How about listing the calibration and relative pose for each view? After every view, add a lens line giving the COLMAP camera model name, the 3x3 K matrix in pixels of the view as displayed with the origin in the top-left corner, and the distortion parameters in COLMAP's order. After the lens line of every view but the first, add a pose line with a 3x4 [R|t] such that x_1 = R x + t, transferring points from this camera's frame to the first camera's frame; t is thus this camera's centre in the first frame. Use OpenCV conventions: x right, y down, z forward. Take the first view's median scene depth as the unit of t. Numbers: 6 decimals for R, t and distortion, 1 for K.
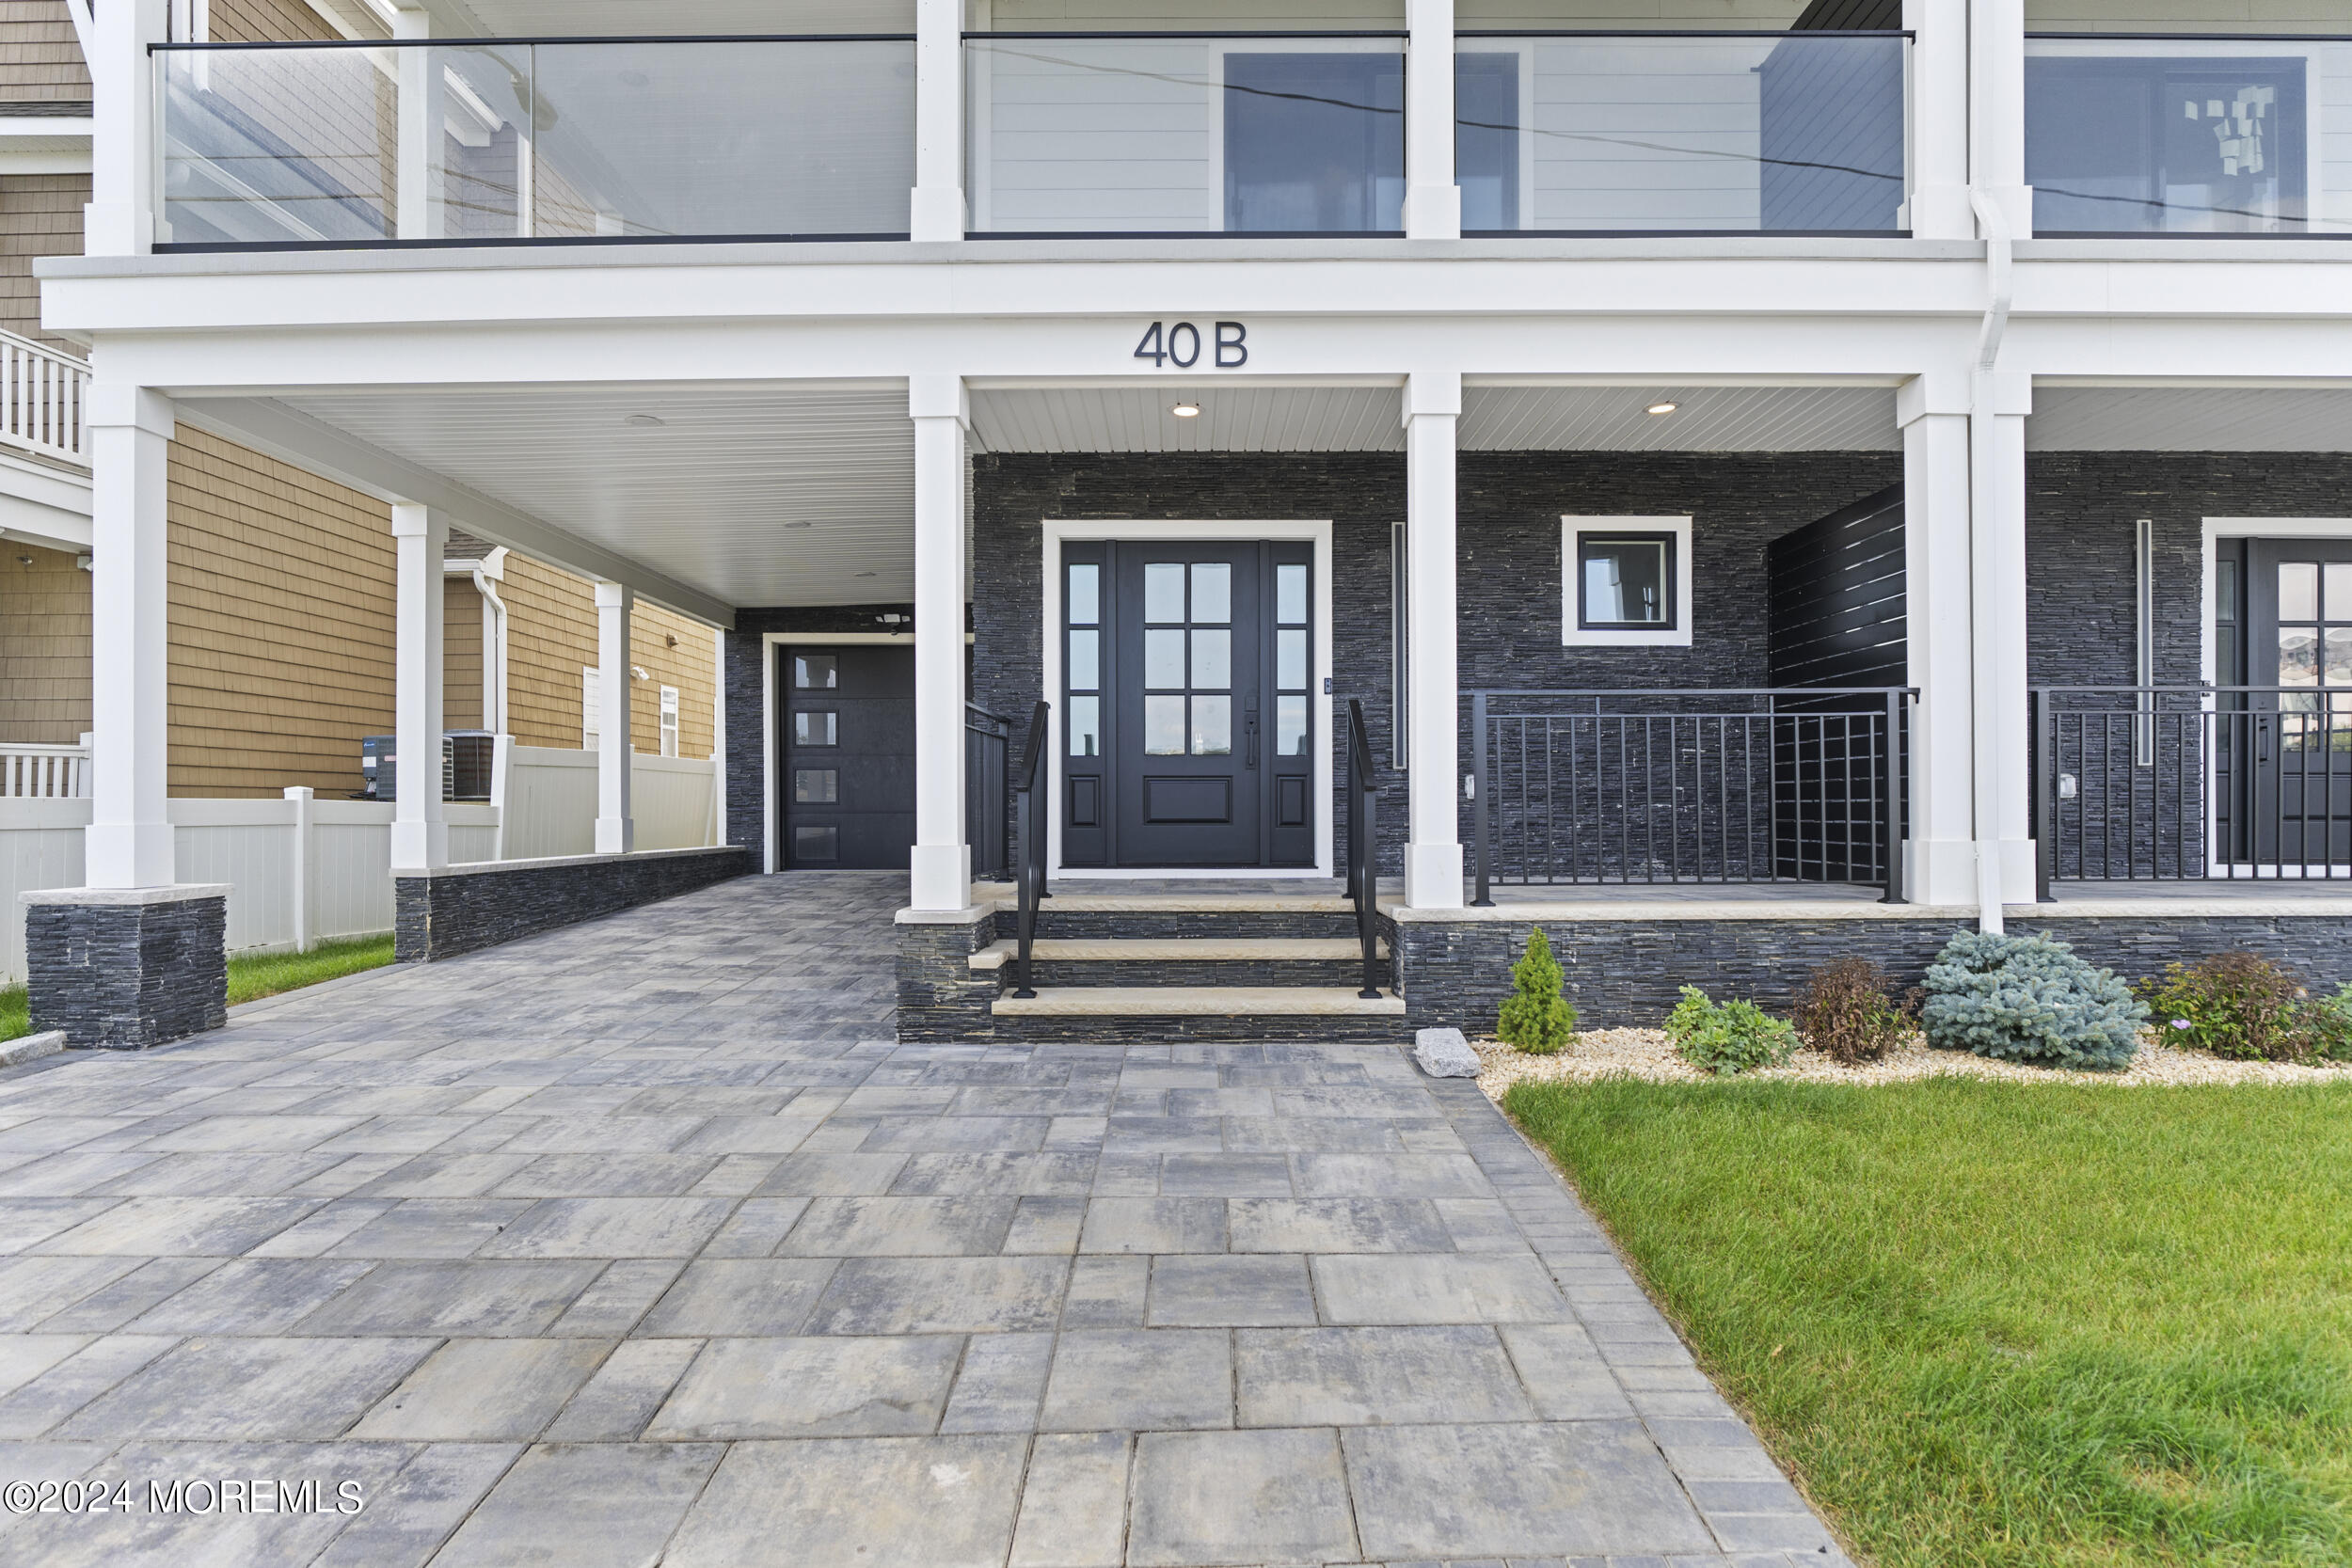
lens RADIAL K [[1272.9, 0, 1188.9], [0, 1272.9, 813.9], [0, 0, 1]] dist [-0.004767, 0.000038]
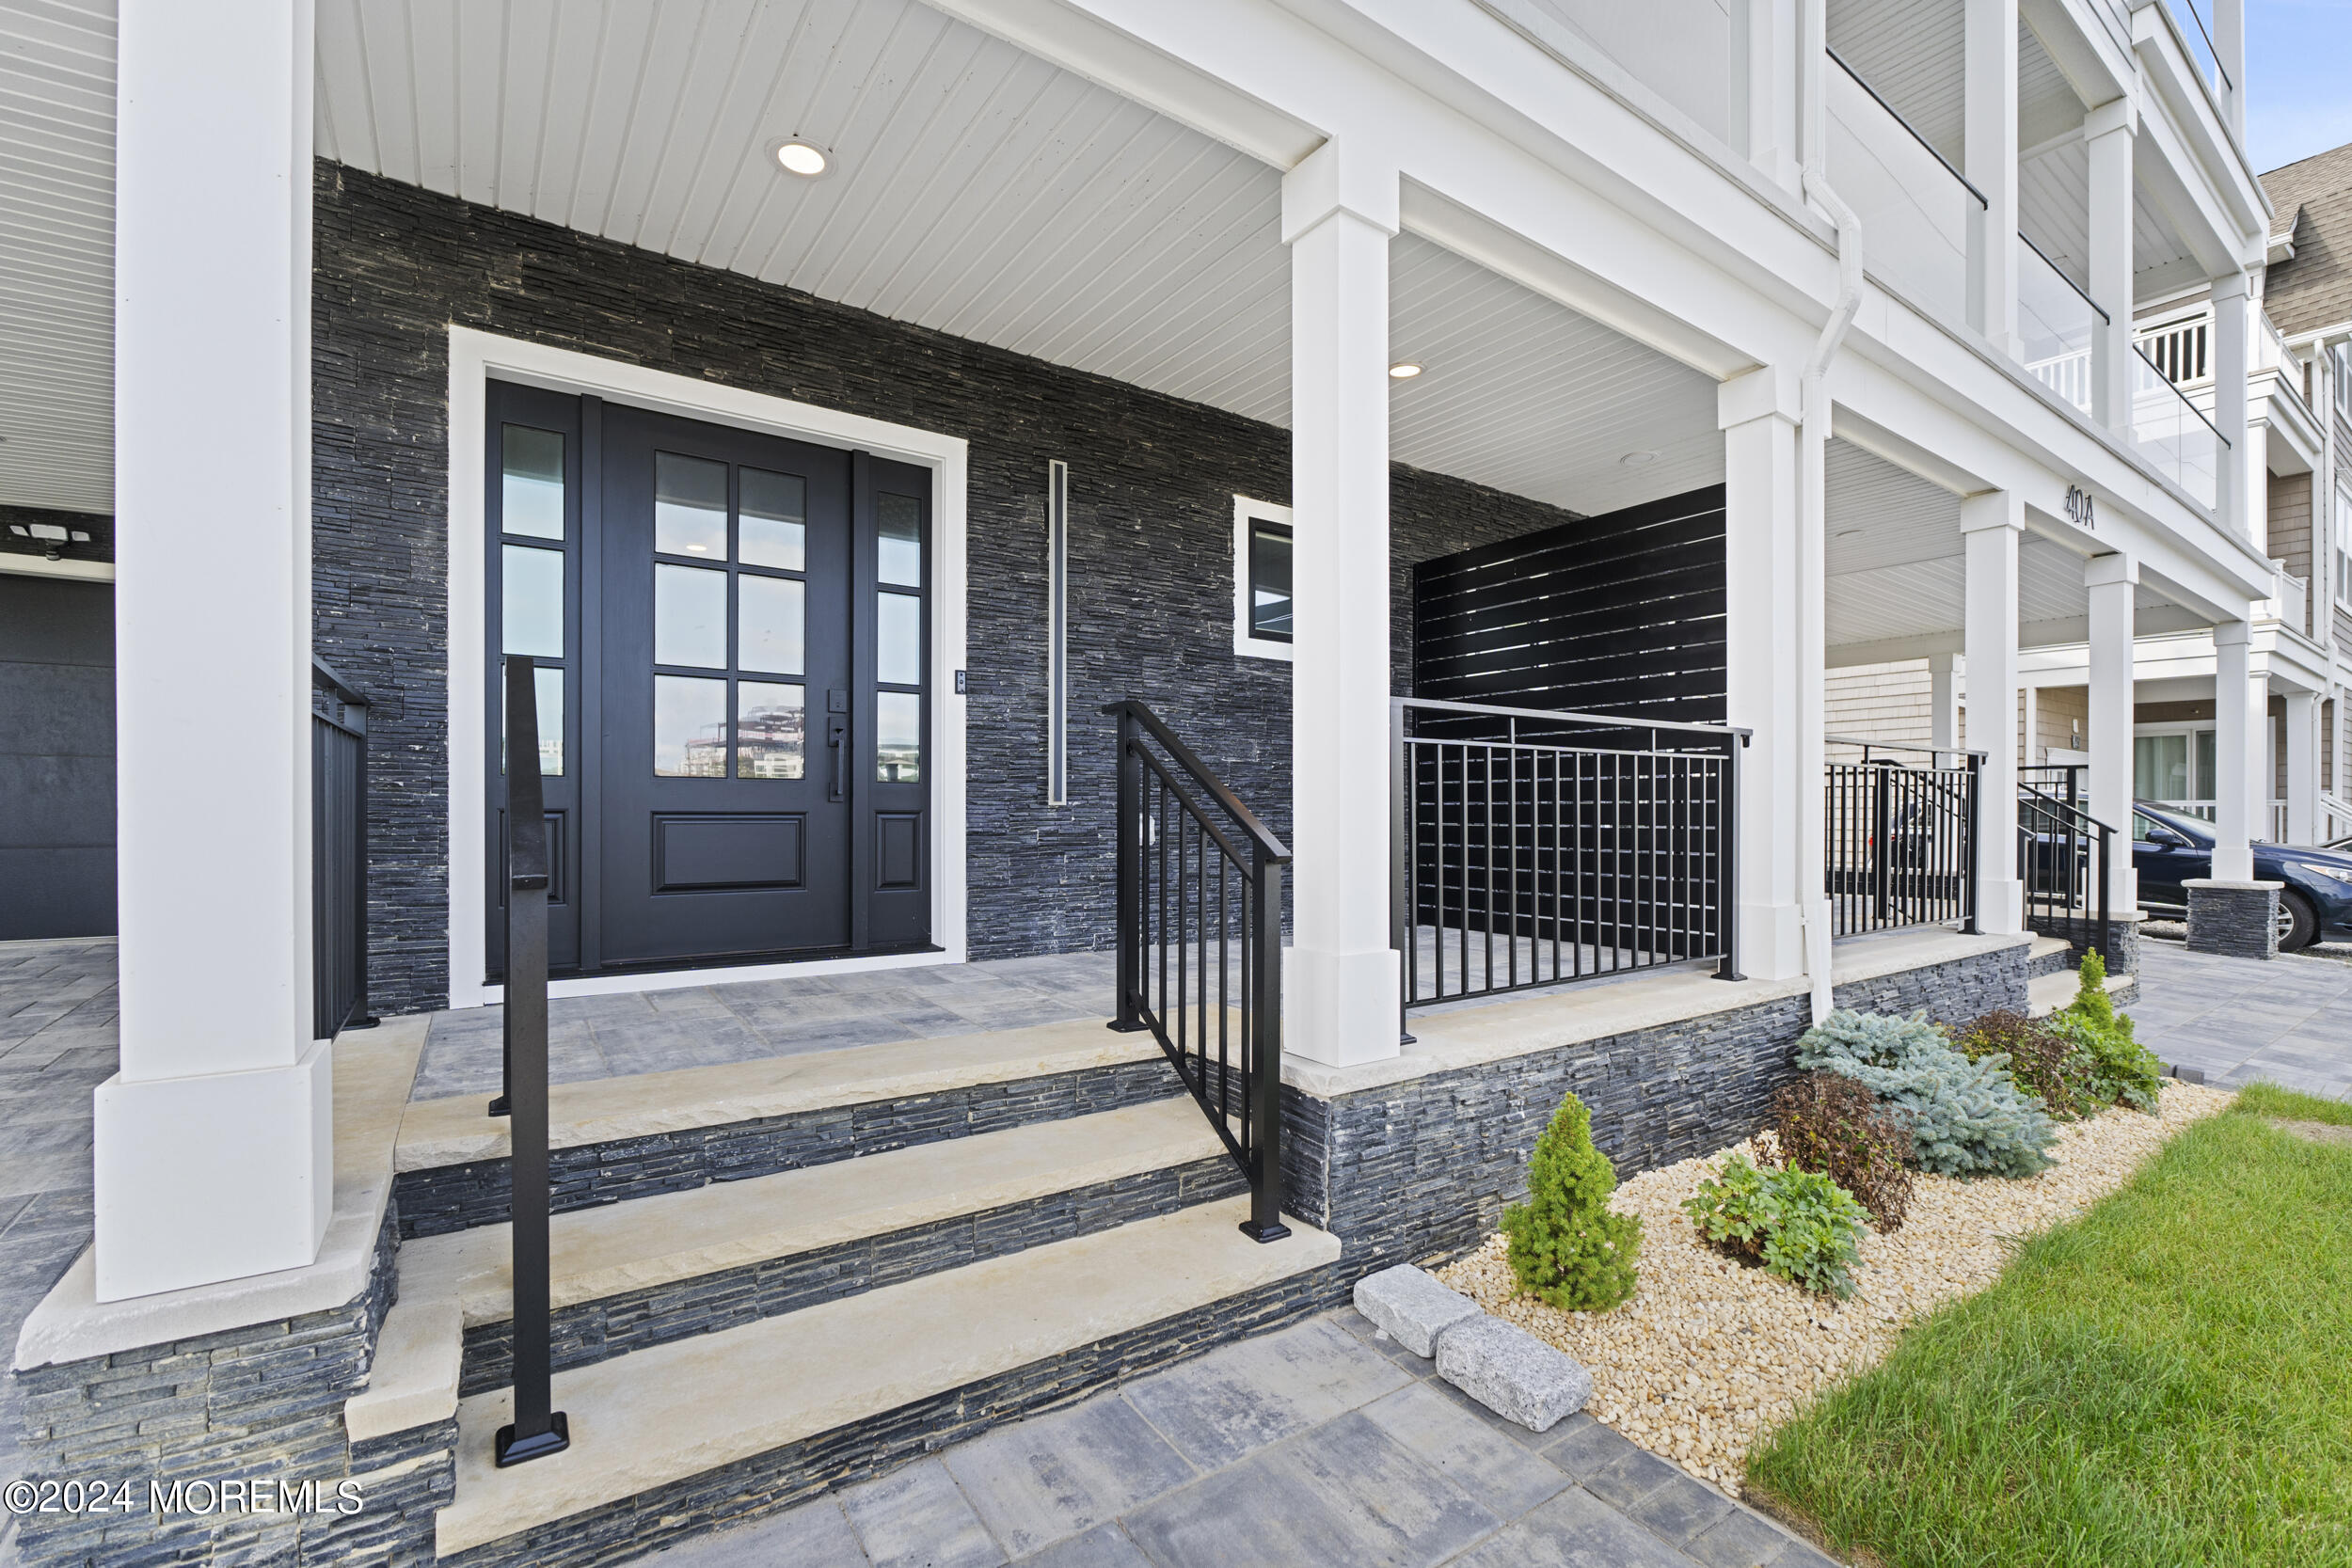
lens RADIAL K [[1022.3, 0, 1180.1], [0, 1022.3, 820.1], [0, 0, 1]] dist [-0.009166, 0.000216]
pose [[0.821020, 0.000926, 0.570899, -0.143109], [-0.001976, 0.999997, 0.001219, -0.037222], [-0.570896, -0.002129, 0.821020, 0.652697]]
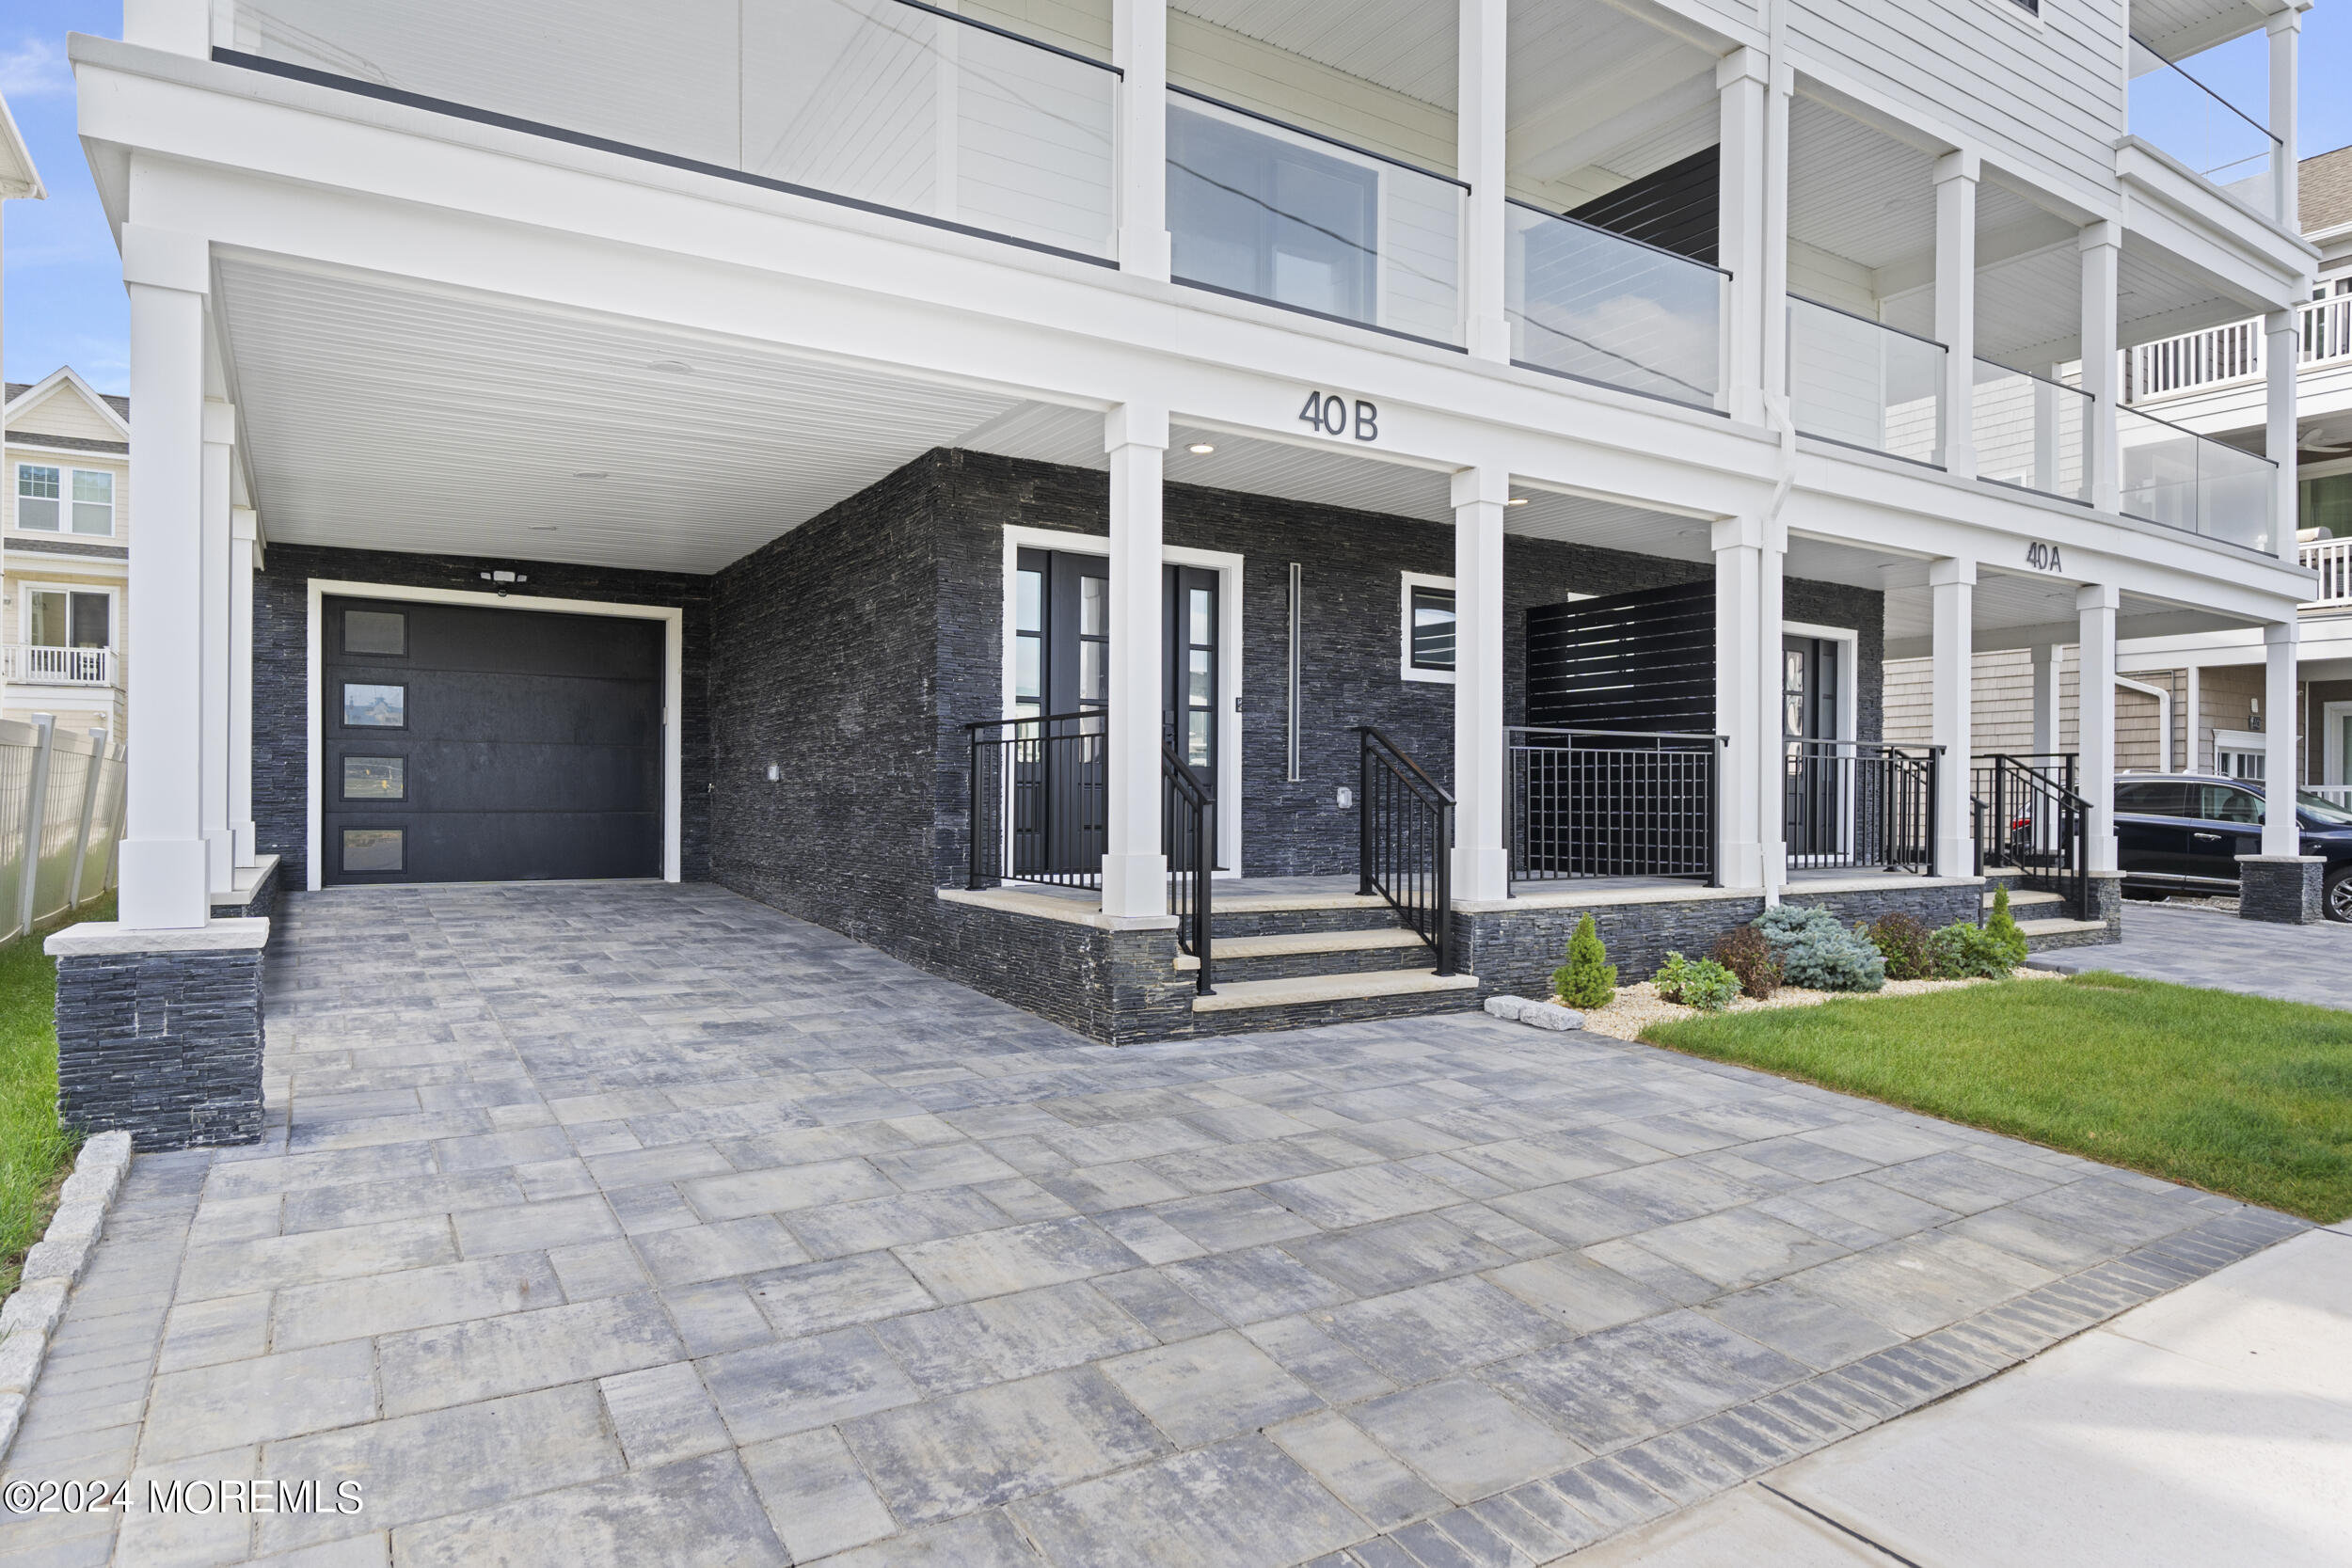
lens RADIAL K [[1380.8, 0, 1182.0], [0, 1380.8, 808.7], [0, 0, 1]] dist [0.002610, 0.000217]
pose [[0.843820, 0.005730, 0.536596, -0.772844], [-0.006279, 0.999980, -0.000805, -0.012438], [-0.536590, -0.002691, 0.843839, 0.023149]]
